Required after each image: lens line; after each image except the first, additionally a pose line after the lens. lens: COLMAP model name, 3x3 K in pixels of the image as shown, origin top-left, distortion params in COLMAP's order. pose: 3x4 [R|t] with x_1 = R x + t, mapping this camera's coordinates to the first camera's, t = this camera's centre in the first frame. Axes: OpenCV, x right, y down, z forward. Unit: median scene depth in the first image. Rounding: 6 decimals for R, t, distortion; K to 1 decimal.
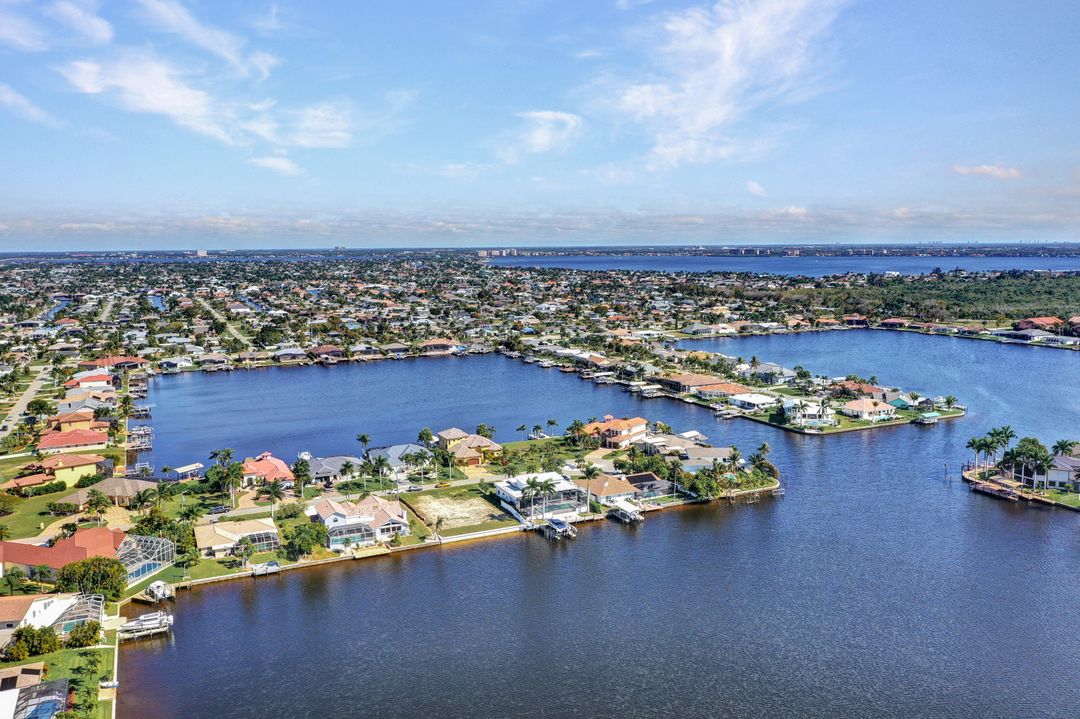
lens RADIAL K [[850.7, 0, 540.0], [0, 850.7, 359.5], [0, 0, 1]] dist [0.003196, -0.003697]
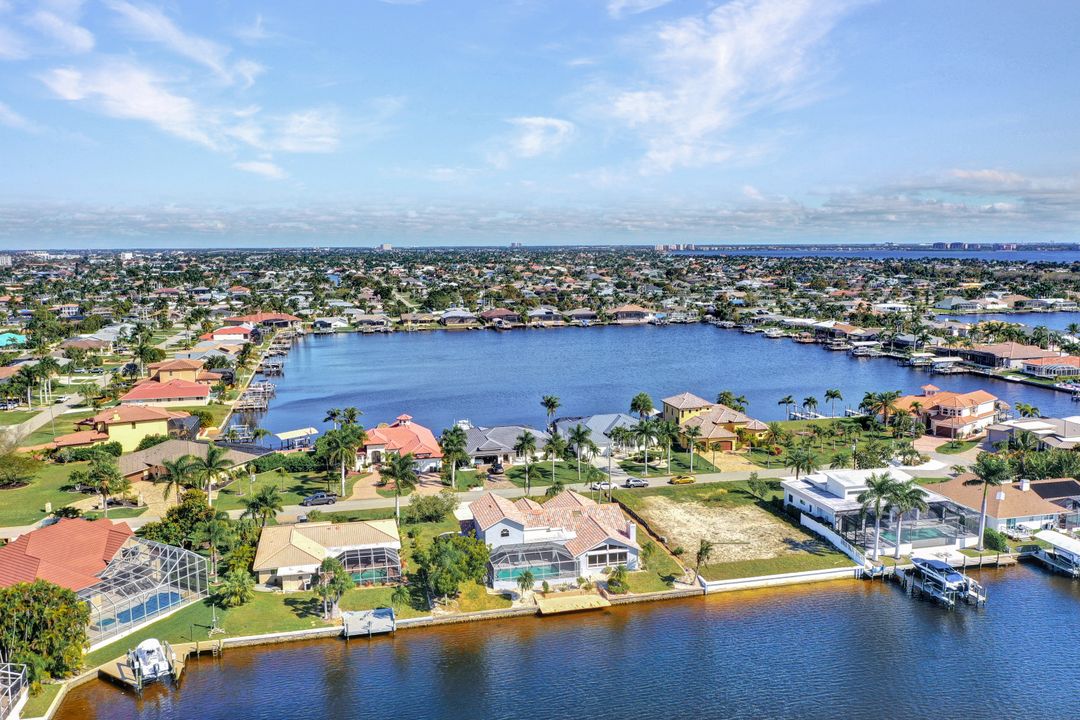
lens RADIAL K [[850.7, 0, 540.0], [0, 850.7, 360.0], [0, 0, 1]] dist [0.003196, -0.003697]
pose [[0.979814, 0.029433, -0.197731, -0.098426], [-0.029050, 0.999566, 0.004841, 0.065160], [0.197788, 0.001000, 0.980244, 0.406491]]
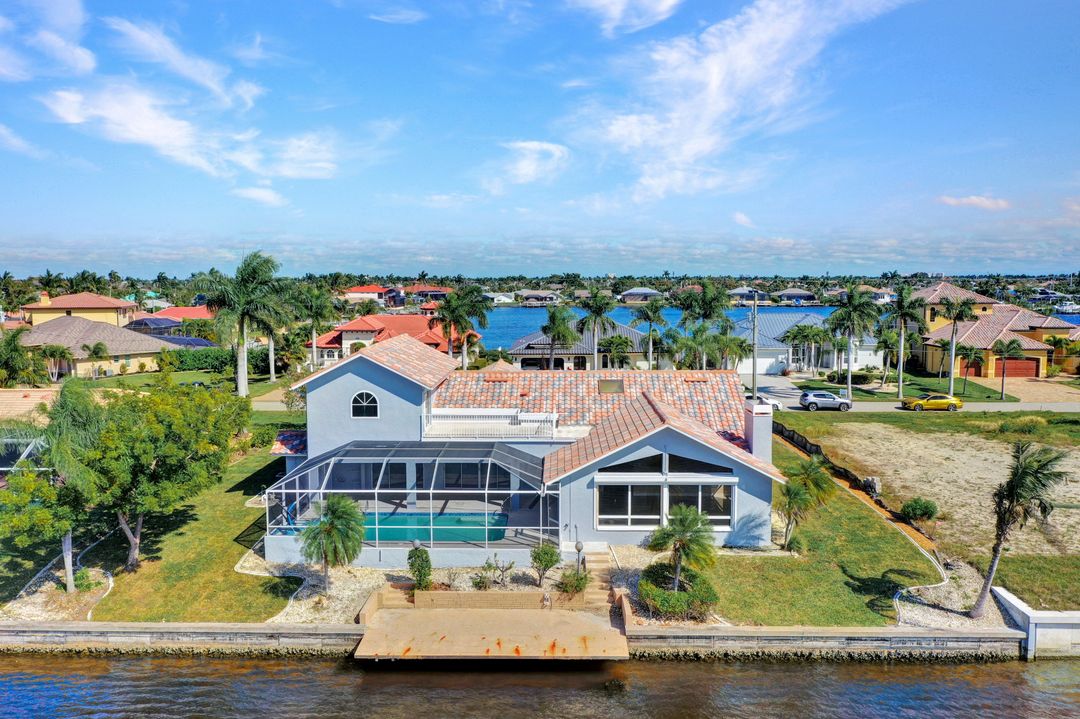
lens RADIAL K [[850.7, 0, 540.0], [0, 850.7, 359.5], [0, 0, 1]] dist [0.003196, -0.003697]
pose [[0.893685, 0.048644, -0.446050, -0.107180], [-0.065408, 0.997610, -0.022253, 0.151317], [0.443902, 0.049063, 0.894731, 0.717015]]
